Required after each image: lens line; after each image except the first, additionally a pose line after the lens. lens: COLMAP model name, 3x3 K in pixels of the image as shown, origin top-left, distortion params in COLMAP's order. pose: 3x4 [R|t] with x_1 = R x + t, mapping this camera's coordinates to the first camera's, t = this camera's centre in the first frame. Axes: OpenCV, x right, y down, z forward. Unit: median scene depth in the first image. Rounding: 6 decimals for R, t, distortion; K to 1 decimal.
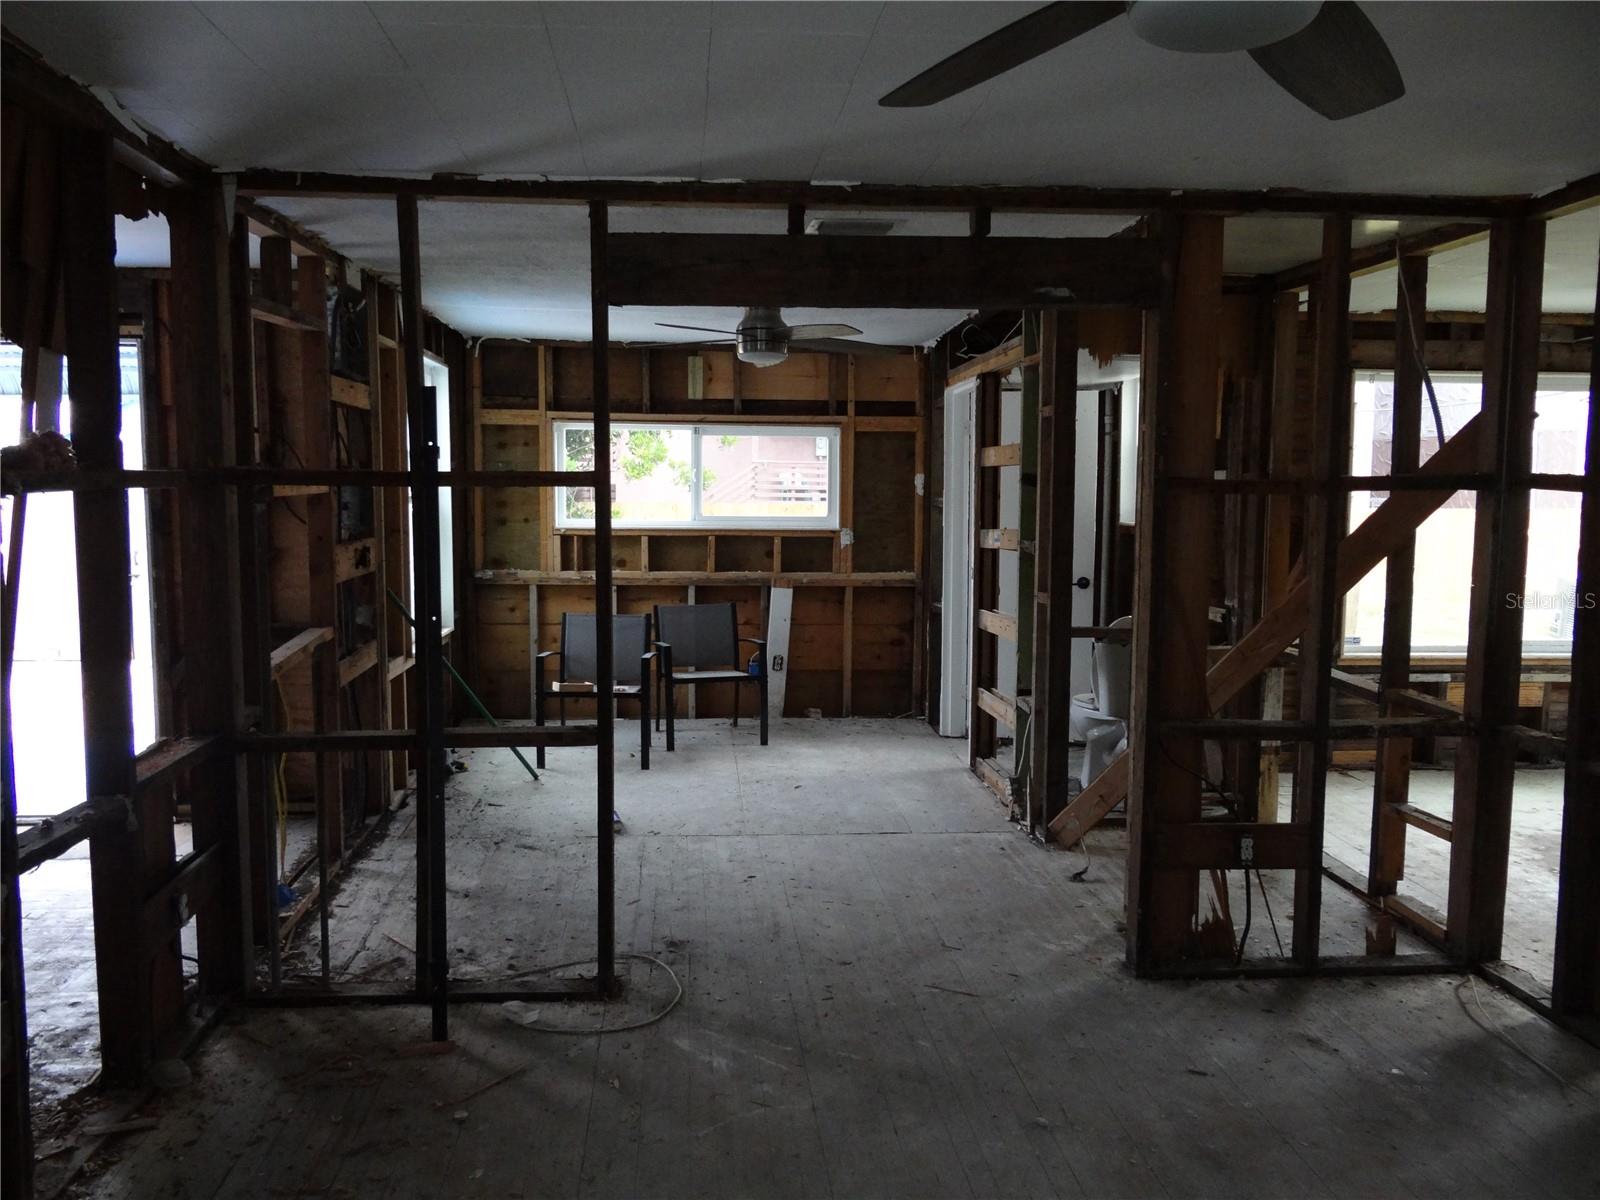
lens RADIAL K [[1242.9, 0, 798.1], [0, 1242.9, 595.5], [0, 0, 1]] dist [-0.005338, -0.001557]
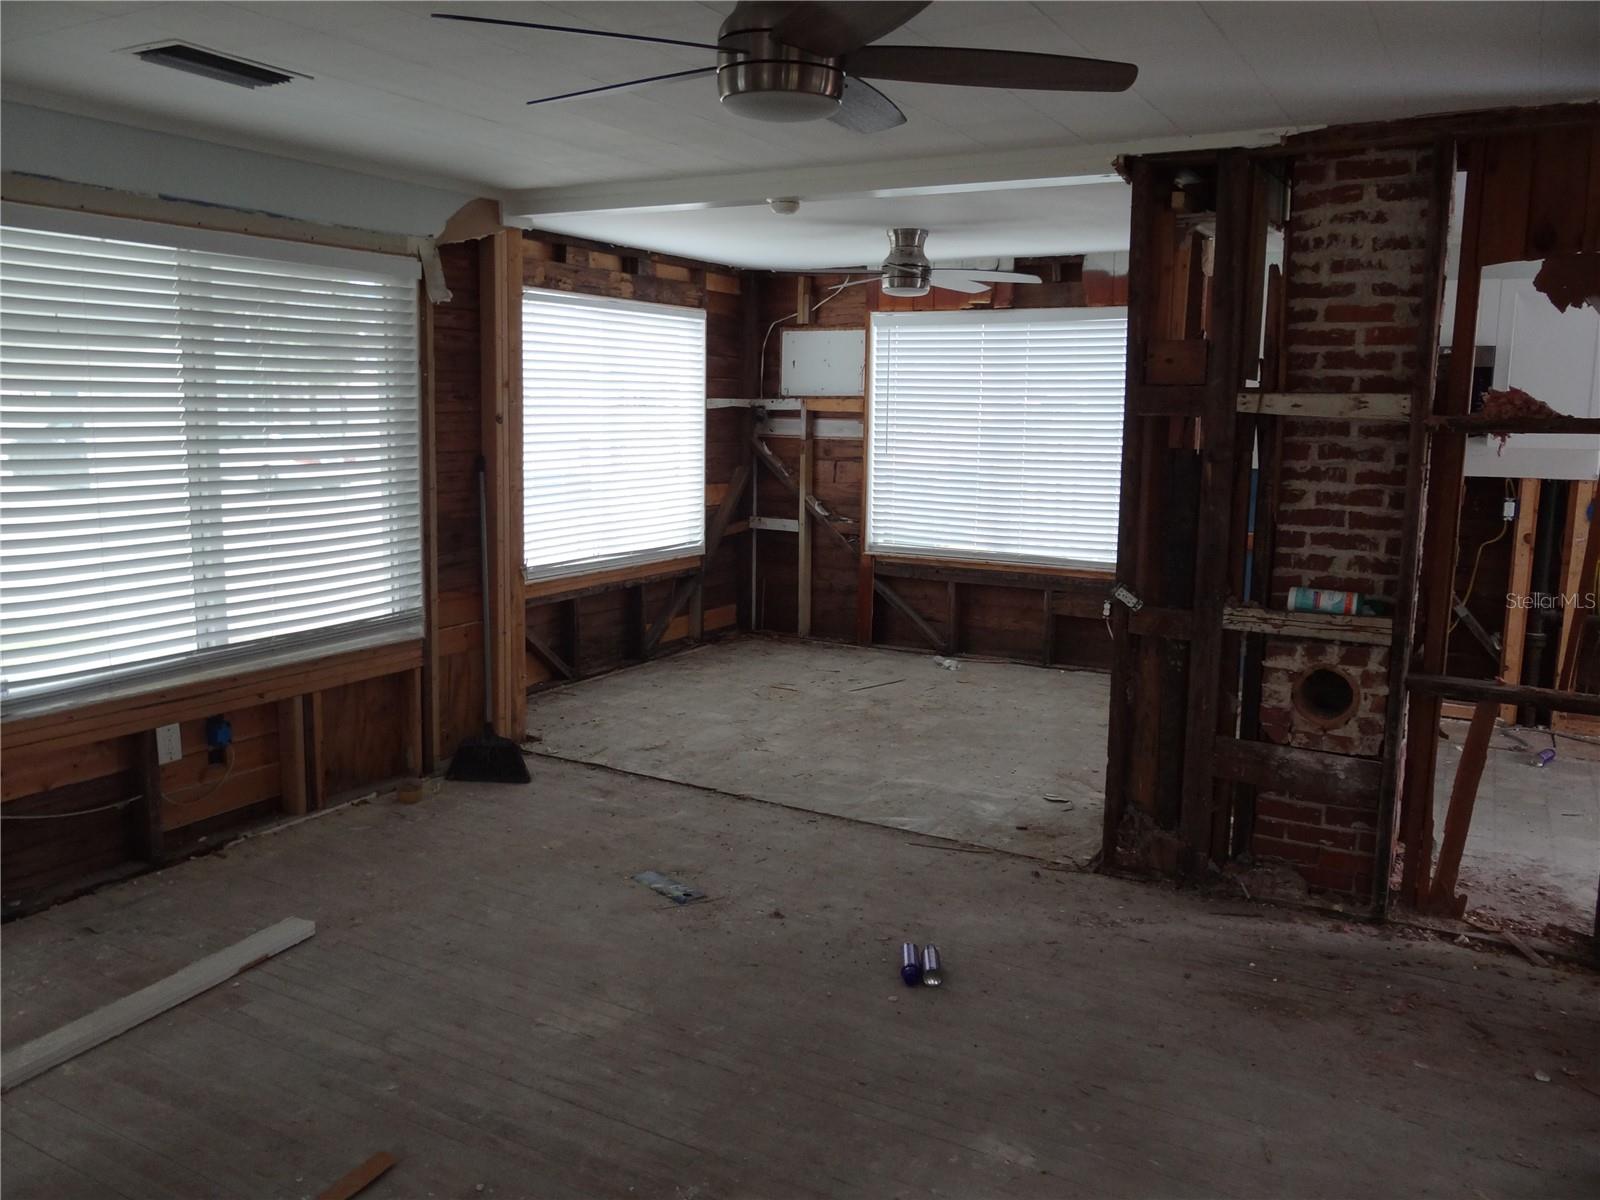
lens RADIAL K [[1242.9, 0, 806.4], [0, 1242.9, 602.9], [0, 0, 1]] dist [-0.005338, -0.001557]
pose [[-0.557753, 0.107532, -0.823012, 0.670256], [-0.099097, 0.975852, 0.194660, -0.064050], [0.824070, 0.190130, -0.533628, 0.800503]]
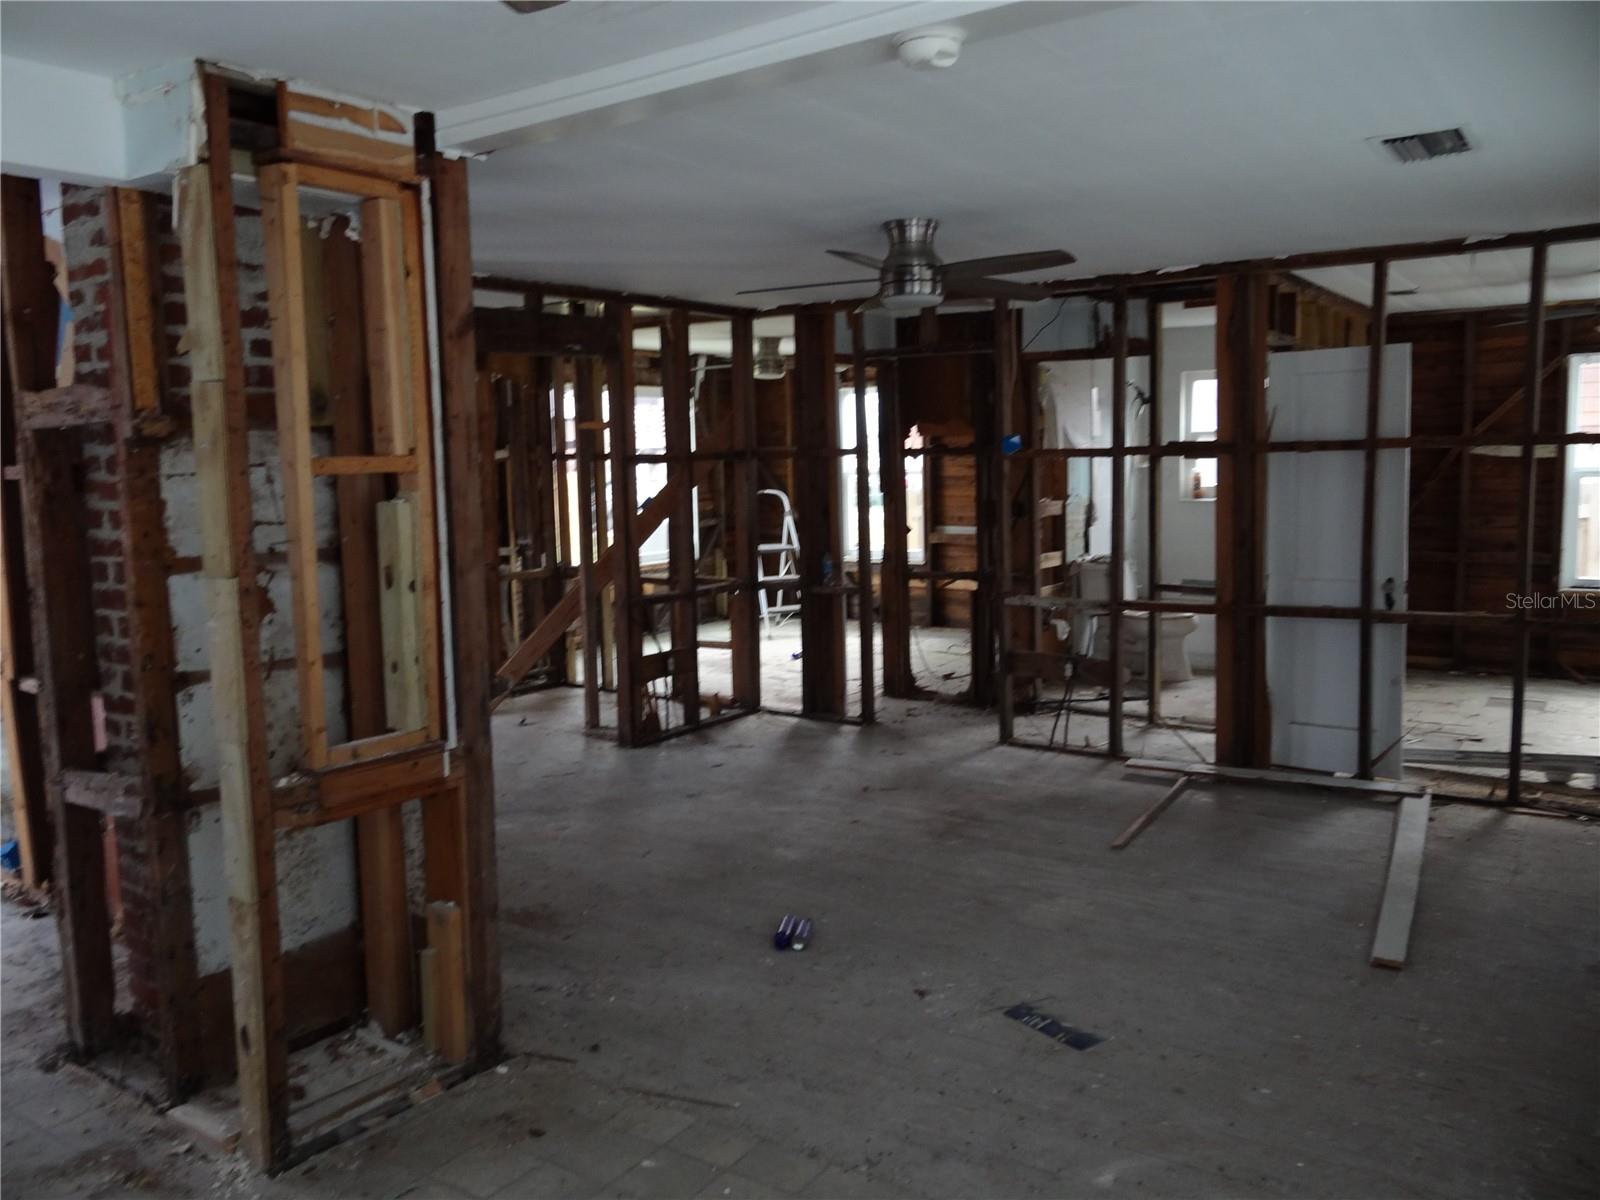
lens RADIAL K [[1242.9, 0, 795.3], [0, 1242.9, 597.8], [0, 0, 1]] dist [-0.005338, -0.001557]
pose [[0.632057, -0.111977, 0.766789, -0.931903], [0.099390, 0.993046, 0.063093, 0.016400], [-0.768522, 0.036332, 0.638791, -0.291311]]
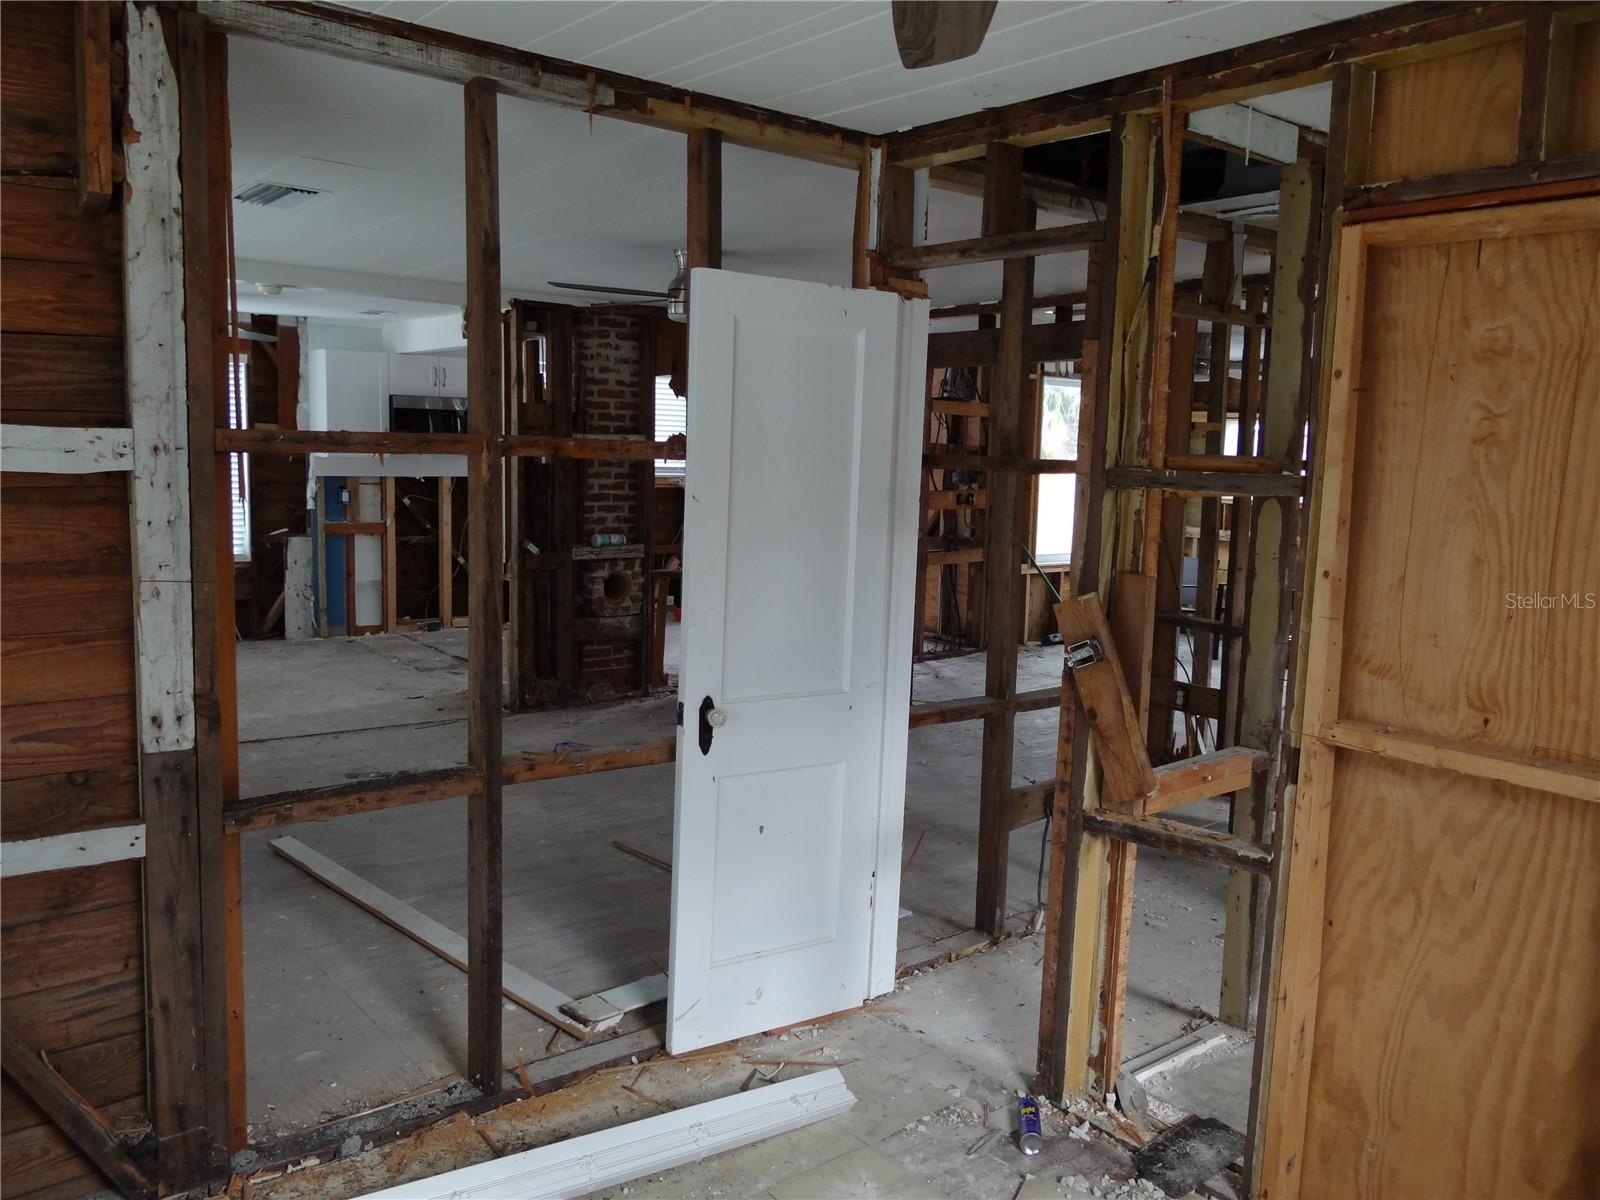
lens RADIAL K [[1242.9, 0, 796.0], [0, 1242.9, 597.8], [0, 0, 1]] dist [-0.005338, -0.001557]
pose [[0.558899, 0.107702, -0.822212, 1.438060], [-0.099888, 0.993054, 0.062182, 0.032856], [0.823198, 0.047376, 0.565775, -0.310505]]
